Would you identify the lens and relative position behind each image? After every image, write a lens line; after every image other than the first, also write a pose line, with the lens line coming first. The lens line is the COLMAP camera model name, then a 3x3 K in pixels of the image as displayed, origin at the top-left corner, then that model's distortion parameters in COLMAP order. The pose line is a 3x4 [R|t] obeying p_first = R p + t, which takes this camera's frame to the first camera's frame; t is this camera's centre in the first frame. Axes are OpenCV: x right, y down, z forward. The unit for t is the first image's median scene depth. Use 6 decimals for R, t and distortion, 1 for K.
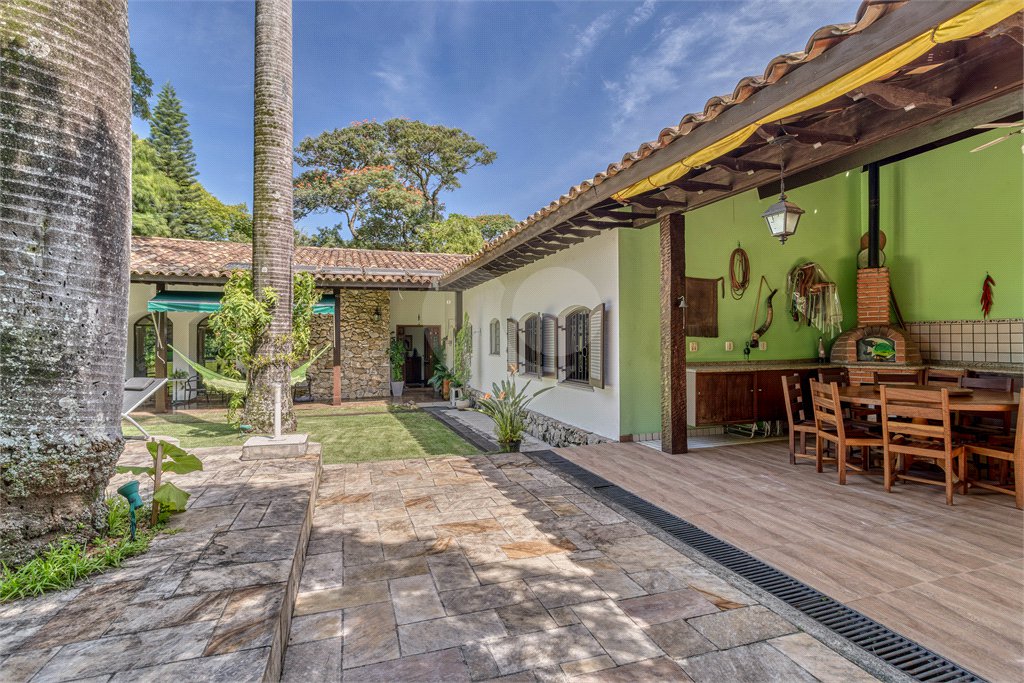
lens RADIAL K [[468.0, 0, 531.7], [0, 468.0, 325.3], [0, 0, 1]] dist [0.005463, 0.001111]
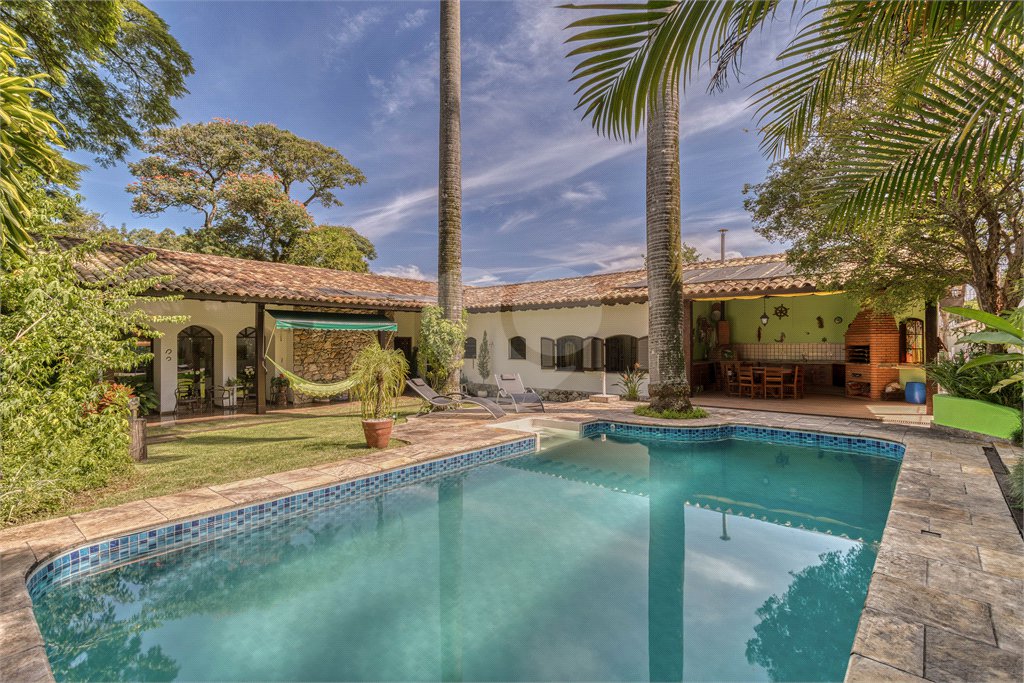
lens RADIAL K [[480.0, 0, 515.8], [0, 480.0, 339.5], [0, 0, 1]] dist [0.010411, 0.000053]
pose [[0.868072, 0.003185, 0.496429, -2.246333], [-0.017651, 0.999545, 0.024452, -0.107603], [-0.496125, -0.029989, 0.867733, -0.960708]]
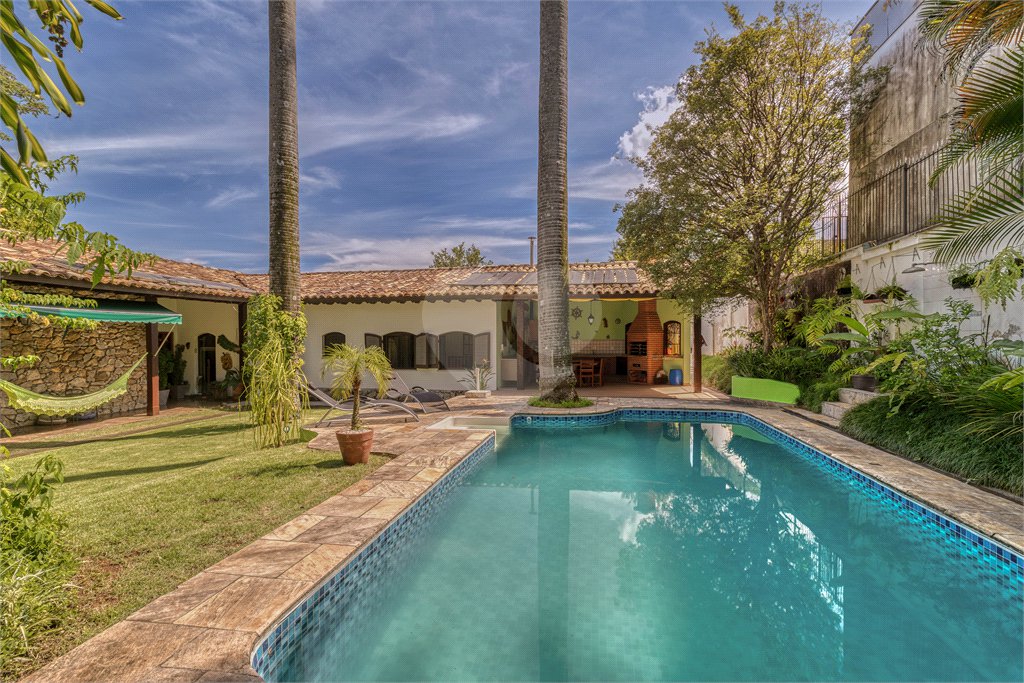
lens RADIAL K [[486.1, 0, 508.0], [0, 486.1, 346.8], [0, 0, 1]] dist [0.003248, 0.000975]
pose [[0.504142, -0.011481, 0.863544, -2.749365], [-0.031085, 0.999022, 0.031430, -0.082724], [-0.863061, -0.042688, 0.503292, -0.439159]]
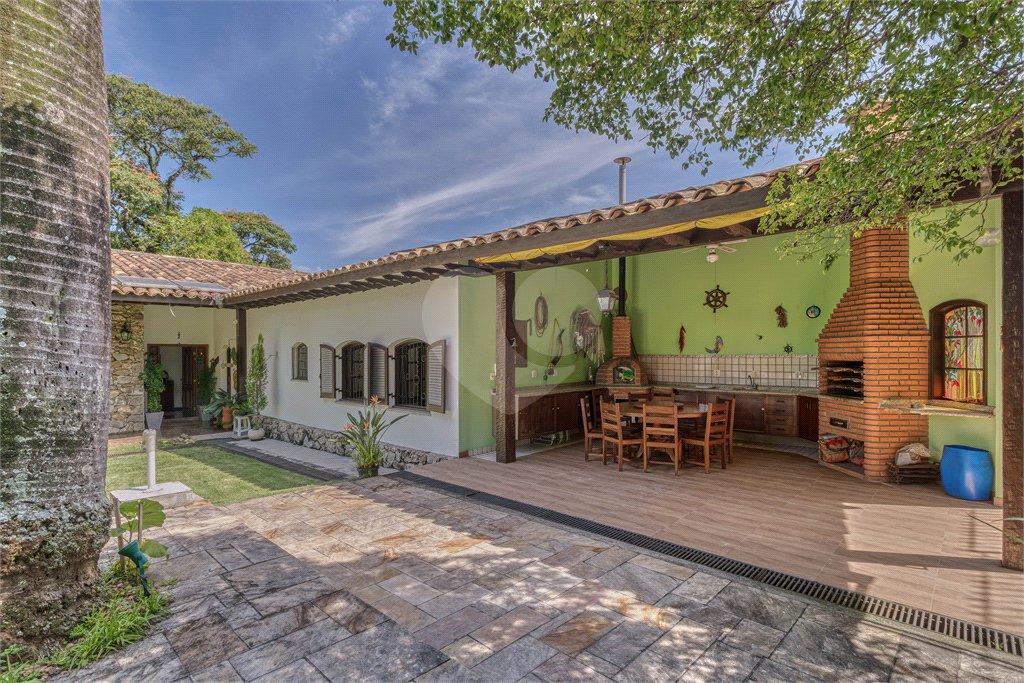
lens RADIAL K [[490.6, 0, 507.4], [0, 490.6, 335.4], [0, 0, 1]] dist [0.002784, 0.001107]
pose [[0.883050, 0.019559, 0.468872, -0.421971], [-0.021266, 0.999772, -0.001654, -0.088230], [-0.468798, -0.008510, 0.883265, -0.219605]]
